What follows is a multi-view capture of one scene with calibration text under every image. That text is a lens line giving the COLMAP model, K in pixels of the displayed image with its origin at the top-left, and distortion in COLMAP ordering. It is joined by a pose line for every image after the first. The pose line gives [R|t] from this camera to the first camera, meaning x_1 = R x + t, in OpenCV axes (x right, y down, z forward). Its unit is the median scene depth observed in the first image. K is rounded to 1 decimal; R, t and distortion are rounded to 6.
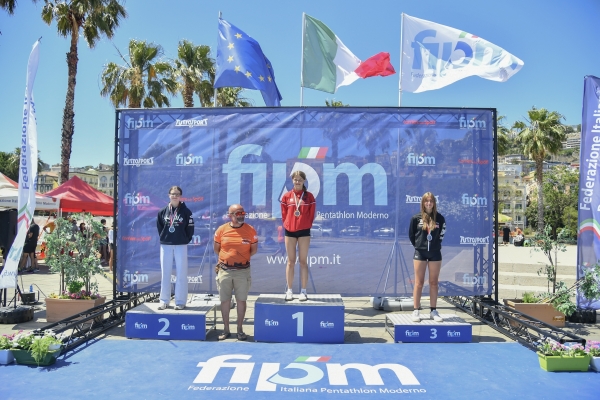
lens RADIAL K [[408.9, 0, 293.9], [0, 408.9, 203.4], [0, 0, 1]] dist [-0.066528, 0.000893]
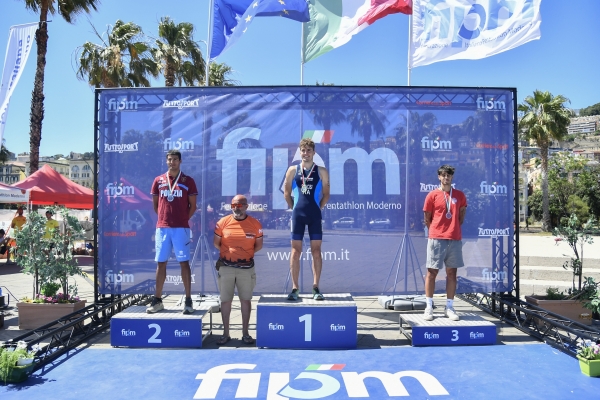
lens RADIAL K [[437.3, 0, 297.0], [0, 437.3, 198.4], [0, 0, 1]] dist [-0.067365, 0.003103]
pose [[0.999380, -0.007845, 0.034331, -0.032975], [0.007464, 0.999909, 0.011215, 0.000379], [-0.034416, -0.010952, 0.999348, 0.037111]]
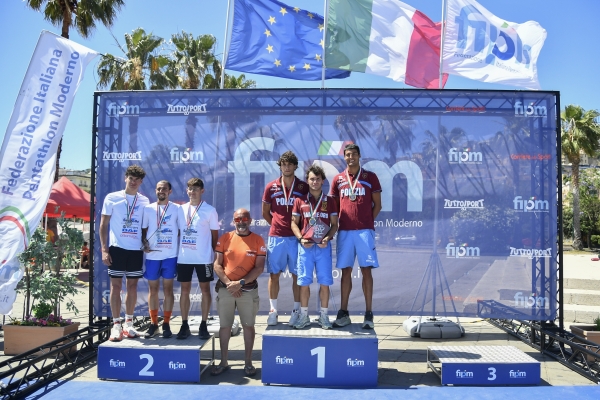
lens RADIAL K [[434.1, 0, 310.3], [0, 434.1, 205.8], [0, 0, 1]] dist [-0.060137, 0.005187]
pose [[0.999984, 0.000914, 0.005620, -0.008455], [-0.000874, 0.999974, -0.007156, 0.002957], [-0.005627, 0.007151, 0.999959, 0.143041]]
